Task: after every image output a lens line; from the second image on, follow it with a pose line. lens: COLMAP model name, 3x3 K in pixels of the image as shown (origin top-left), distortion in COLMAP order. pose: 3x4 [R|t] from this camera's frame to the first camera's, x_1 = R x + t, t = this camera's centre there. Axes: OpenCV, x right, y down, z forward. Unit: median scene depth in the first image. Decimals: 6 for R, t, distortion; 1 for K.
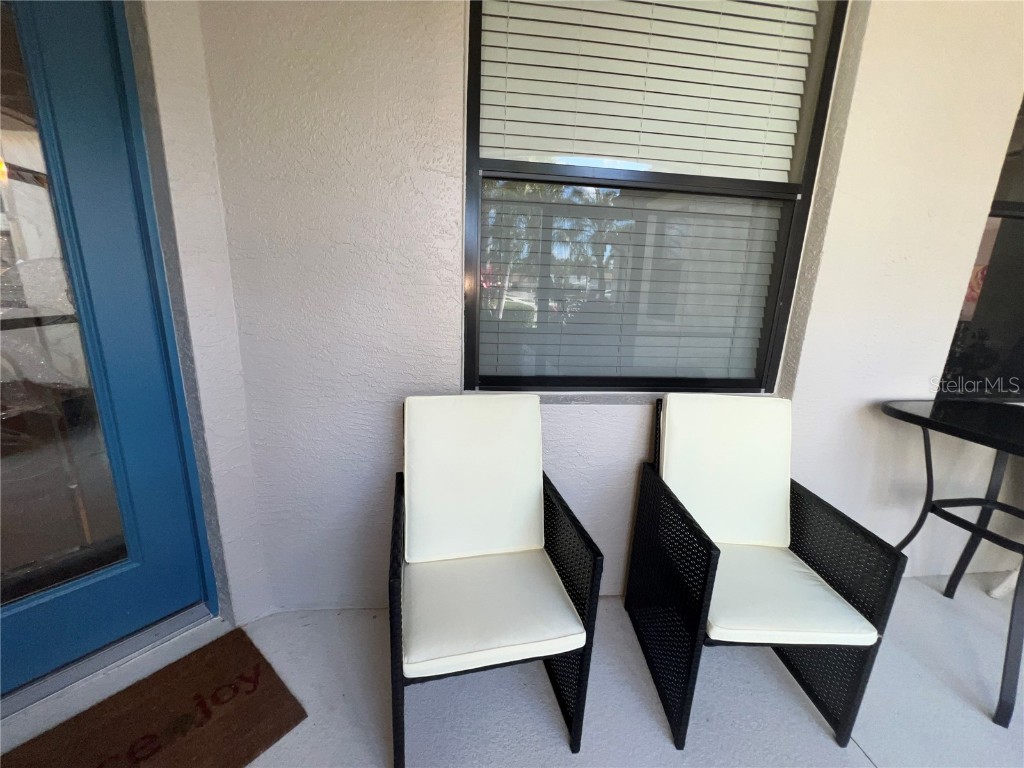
lens RADIAL K [[411.3, 0, 512.1], [0, 411.3, 386.7], [0, 0, 1]] dist [-0.001377, -0.000652]
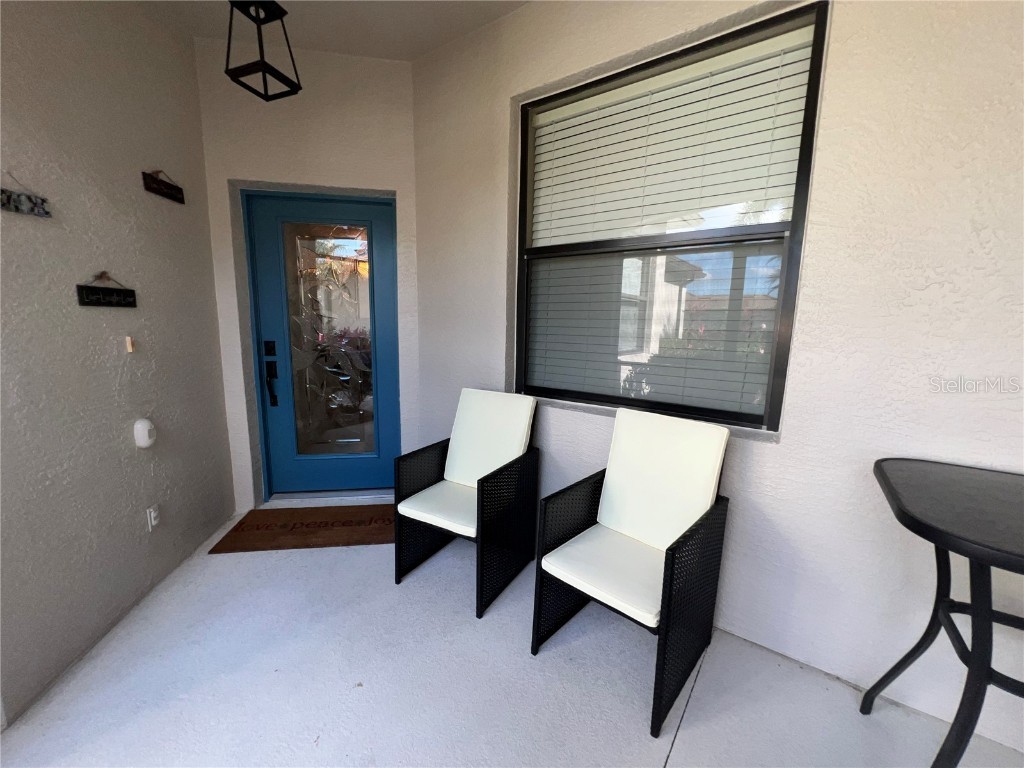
lens RADIAL K [[411.3, 0, 512.4], [0, 411.3, 385.2], [0, 0, 1]] dist [-0.001377, -0.000652]
pose [[0.729072, 0.081341, -0.679587, 0.933578], [-0.149305, 0.987902, -0.041932, 0.045510], [0.667954, 0.132037, 0.732396, -0.134699]]
